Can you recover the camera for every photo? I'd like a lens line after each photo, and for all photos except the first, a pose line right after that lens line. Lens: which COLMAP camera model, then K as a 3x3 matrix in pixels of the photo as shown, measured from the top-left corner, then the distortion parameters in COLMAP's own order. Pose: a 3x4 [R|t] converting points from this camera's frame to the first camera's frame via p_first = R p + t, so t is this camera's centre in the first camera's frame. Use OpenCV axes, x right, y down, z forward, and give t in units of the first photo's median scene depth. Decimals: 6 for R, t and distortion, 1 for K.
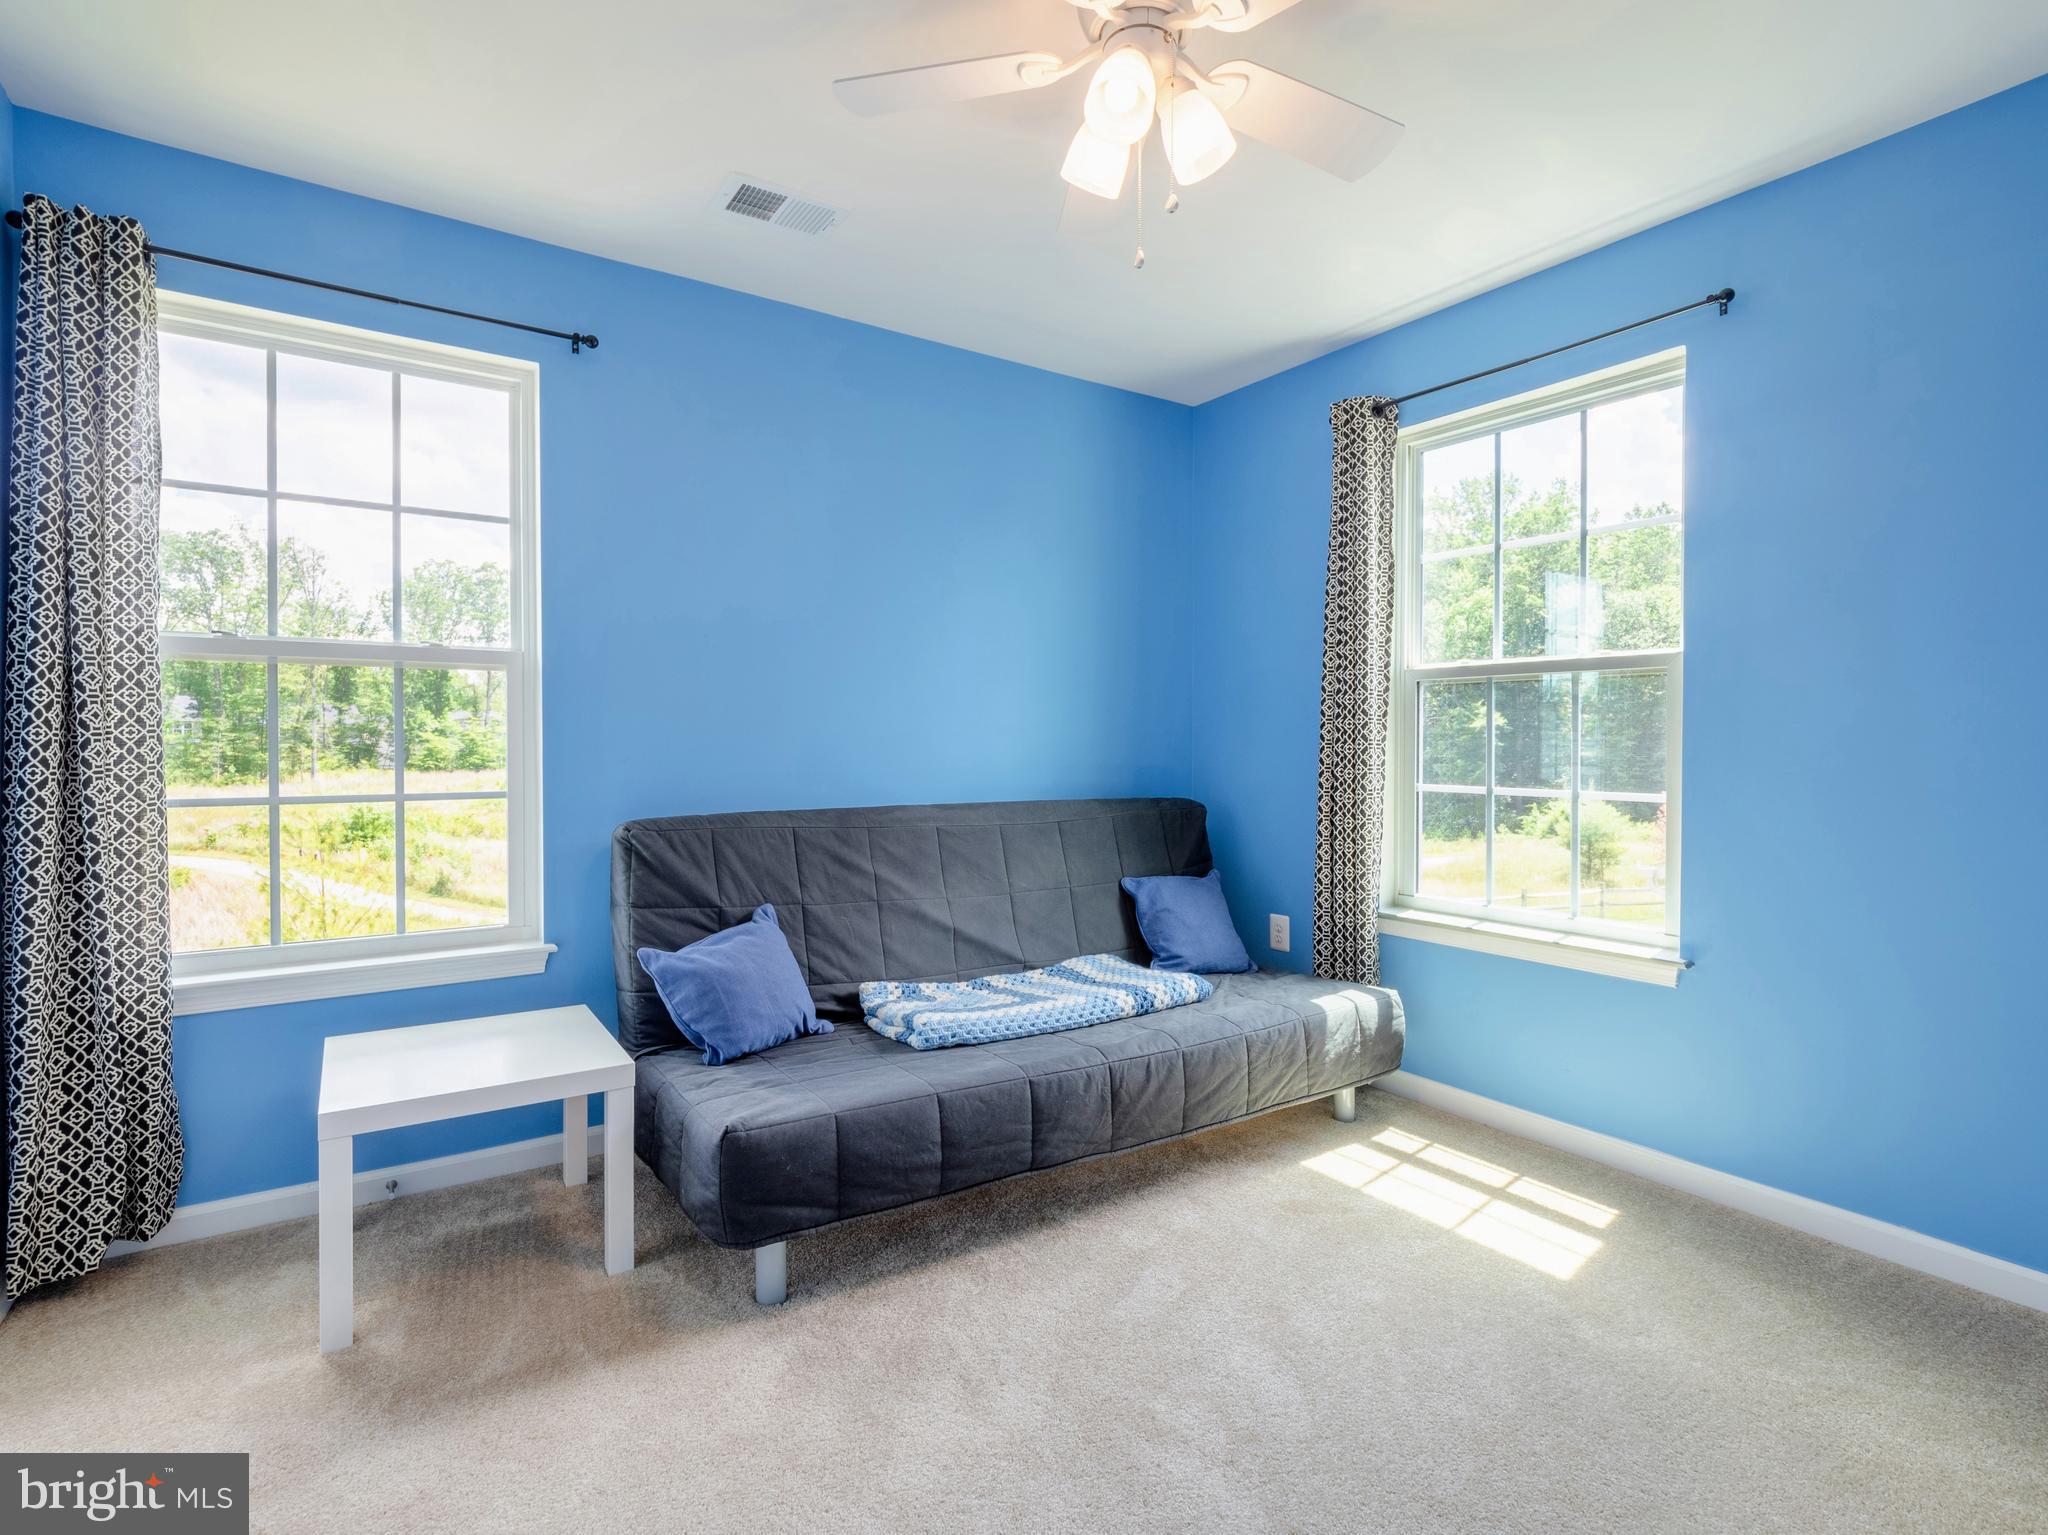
lens RADIAL K [[1015.7, 0, 1027.1], [0, 1015.7, 742.5], [0, 0, 1]] dist [-0.023246, -0.000137]
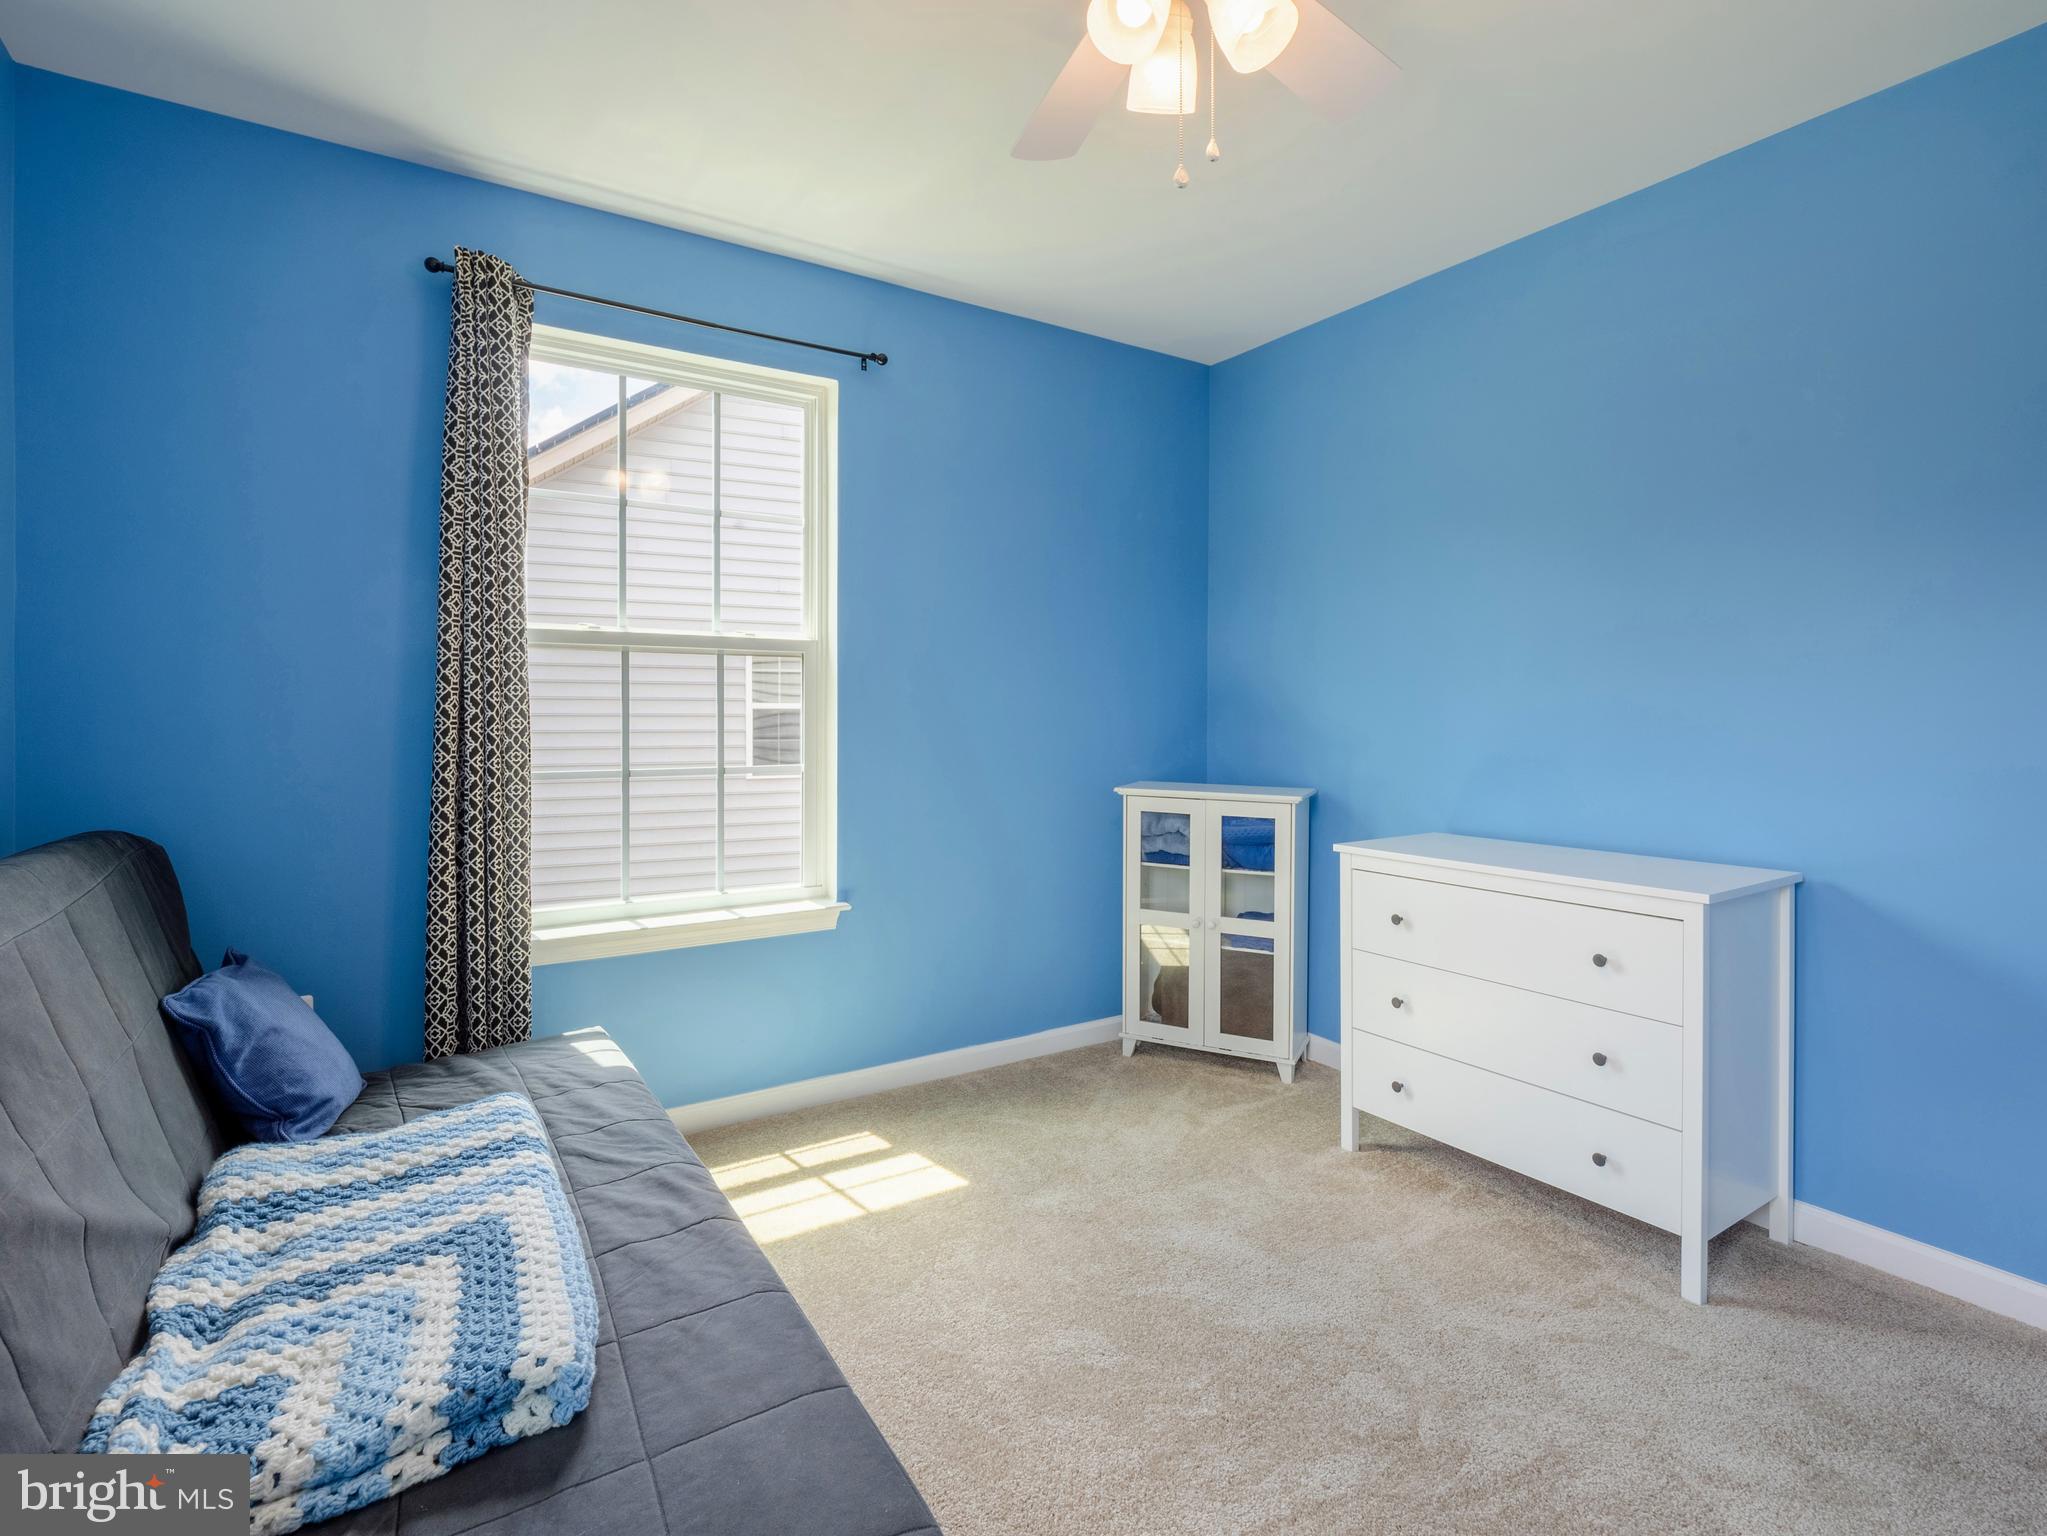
lens RADIAL K [[1015.2, 0, 1026.6], [0, 1015.2, 743.0], [0, 0, 1]] dist [-0.023246, -0.000137]
pose [[0.010855, -0.028317, 0.999540, -0.531570], [-0.001677, 0.999597, 0.028337, -0.011815], [-0.999940, -0.001984, 0.010803, 0.772490]]
